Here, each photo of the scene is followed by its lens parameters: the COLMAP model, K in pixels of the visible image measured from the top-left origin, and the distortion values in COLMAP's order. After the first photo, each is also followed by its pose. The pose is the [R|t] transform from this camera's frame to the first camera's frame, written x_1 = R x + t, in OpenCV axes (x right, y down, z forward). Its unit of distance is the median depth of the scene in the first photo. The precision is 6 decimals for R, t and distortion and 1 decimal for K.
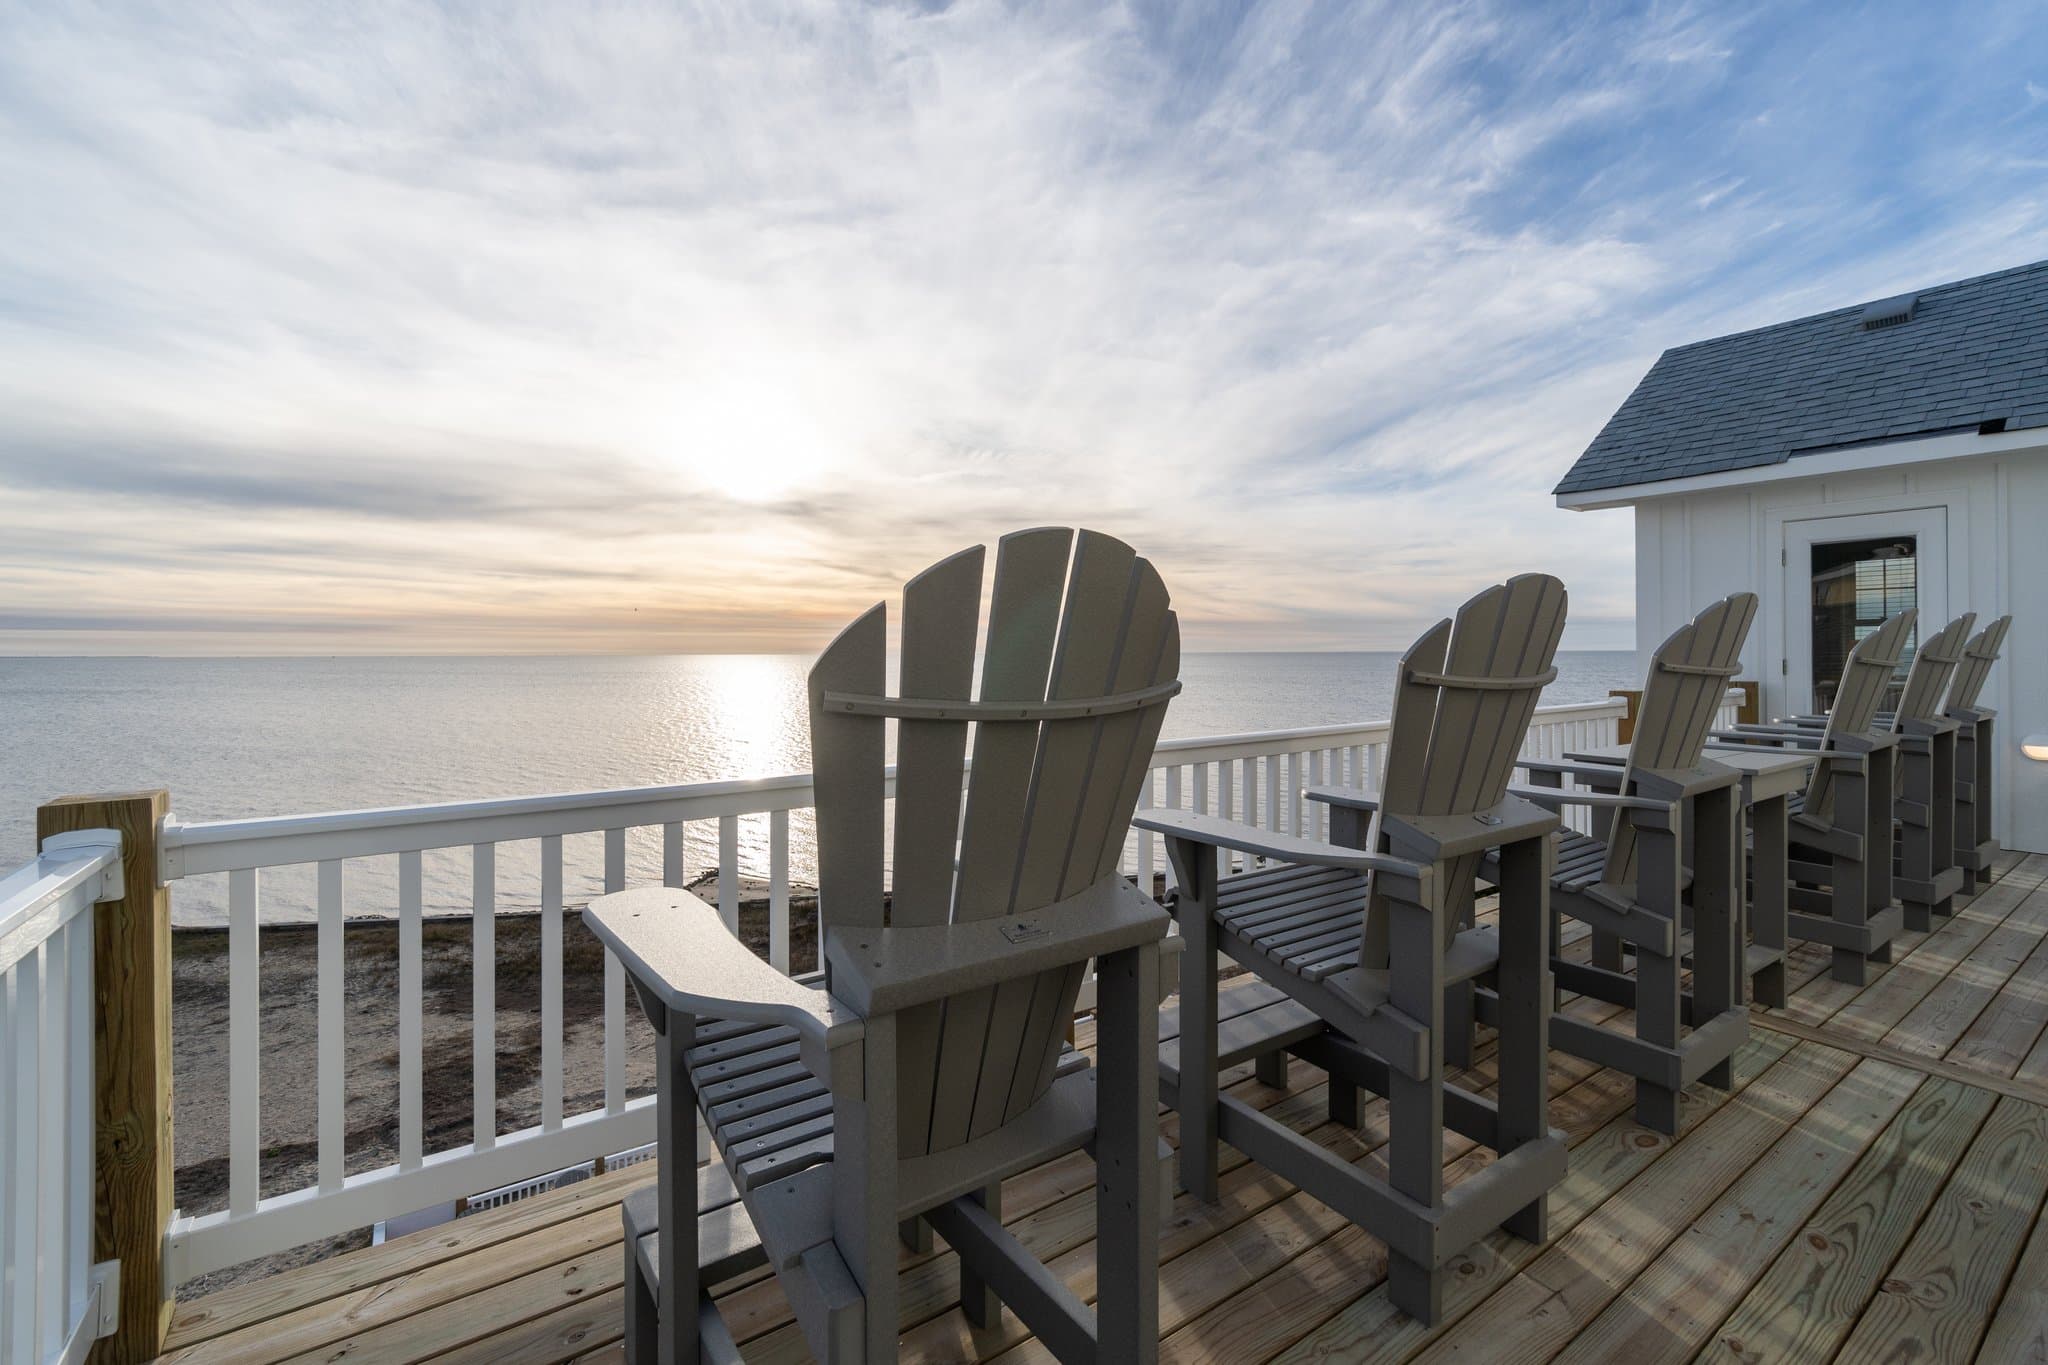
lens RADIAL K [[898.3, 0, 1026.7], [0, 898.3, 646.5], [0, 0, 1]] dist [-0.000043, -0.000023]
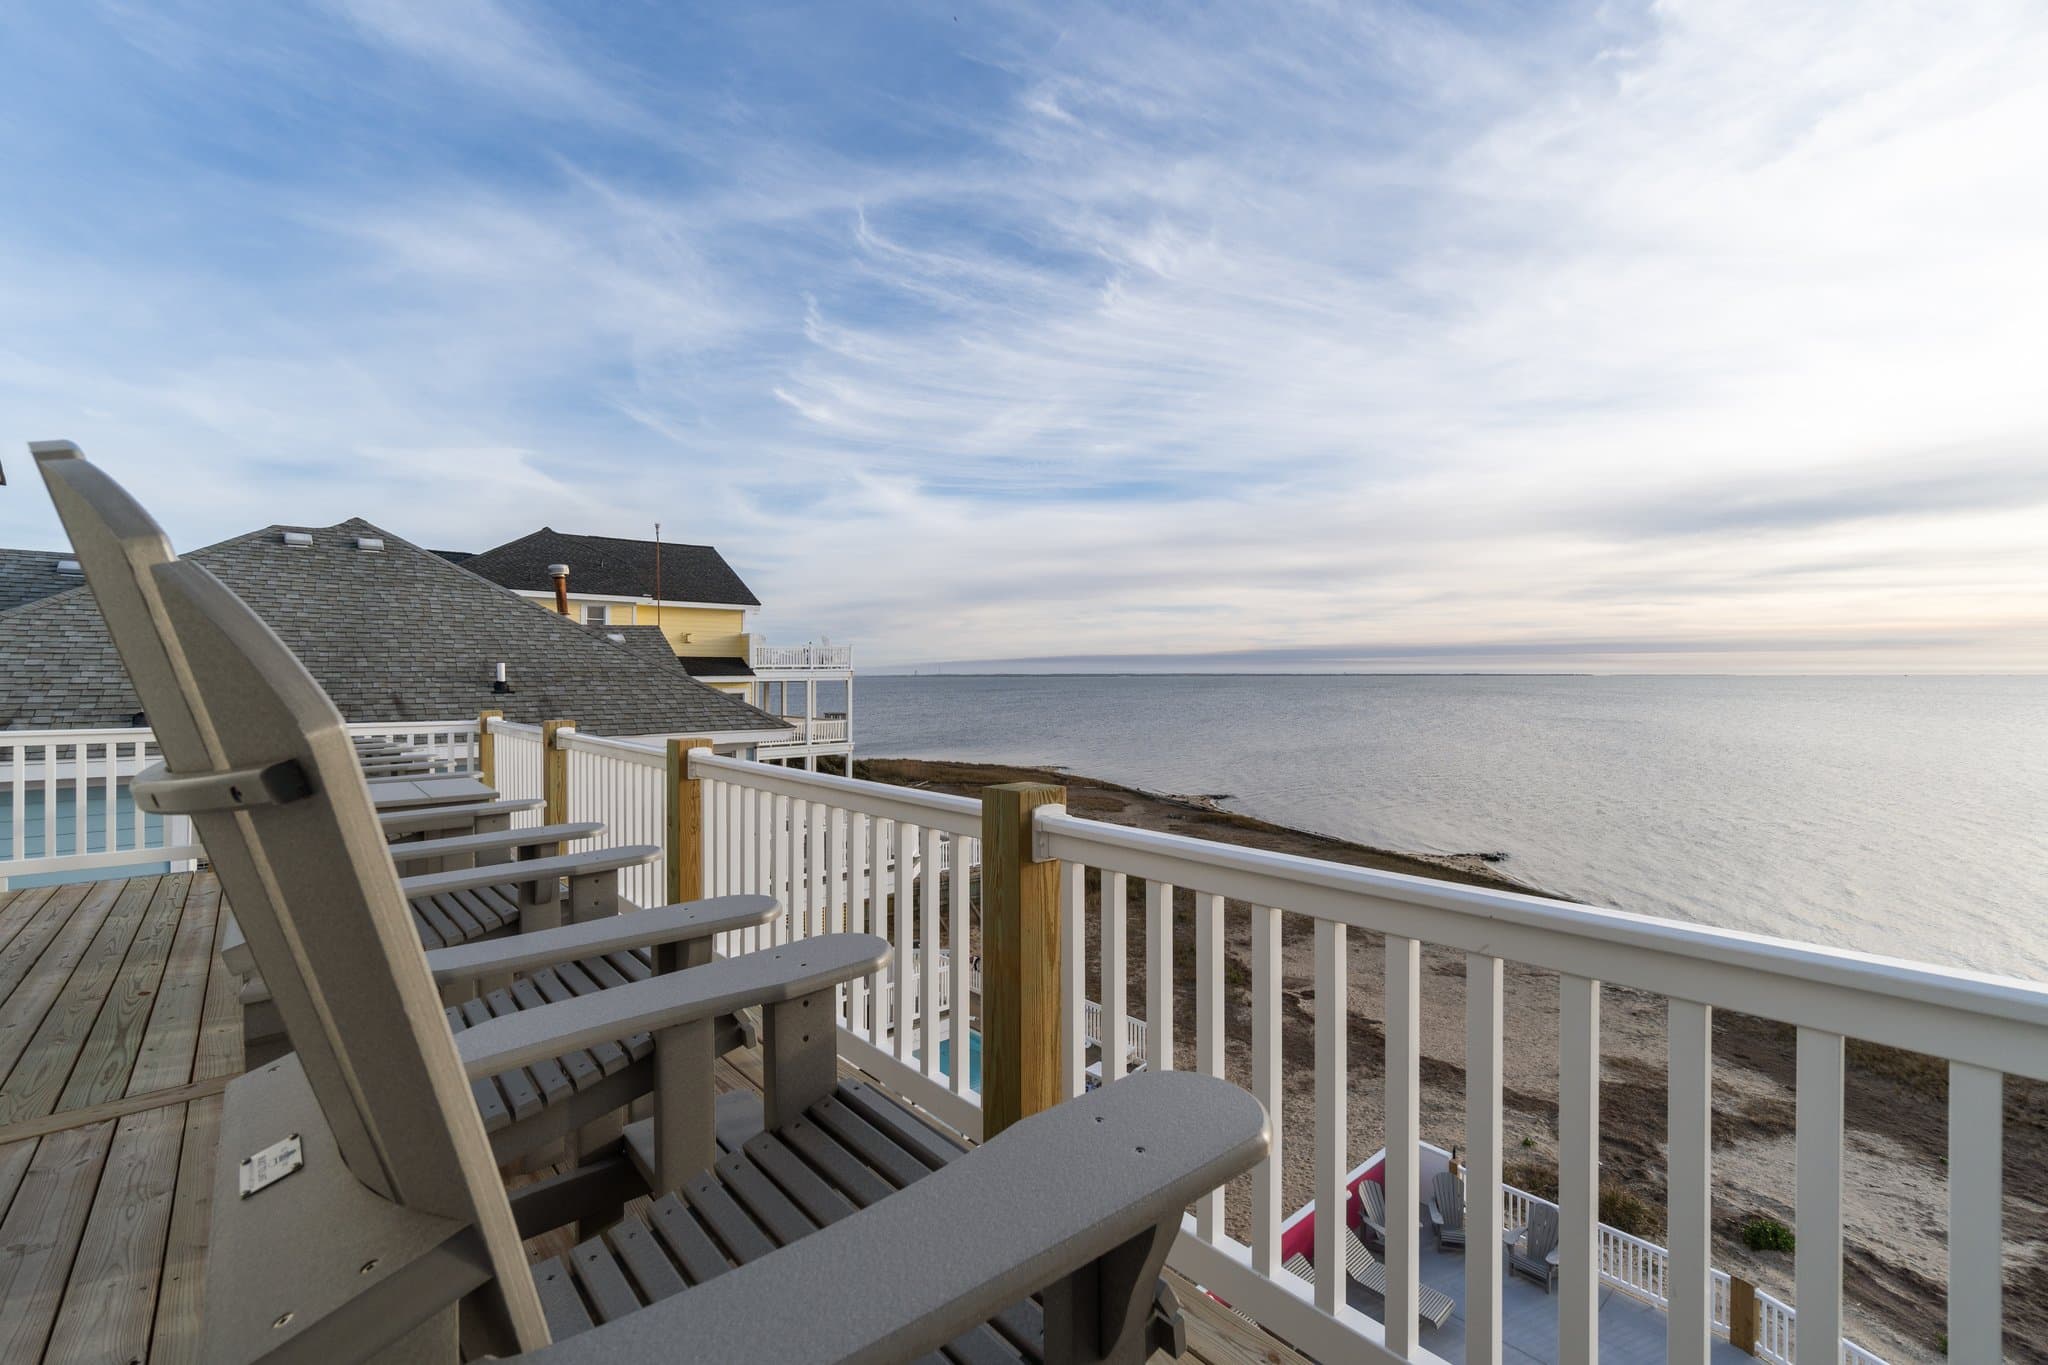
lens RADIAL K [[887.7, 0, 1038.7], [0, 887.7, 683.0], [0, 0, 1]] dist [0.000736, 0.000016]
pose [[0.105501, 0.011598, -0.994352, 0.226071], [0.008623, 0.999884, 0.012577, 0.000571], [0.994382, -0.009901, 0.105388, 0.206891]]
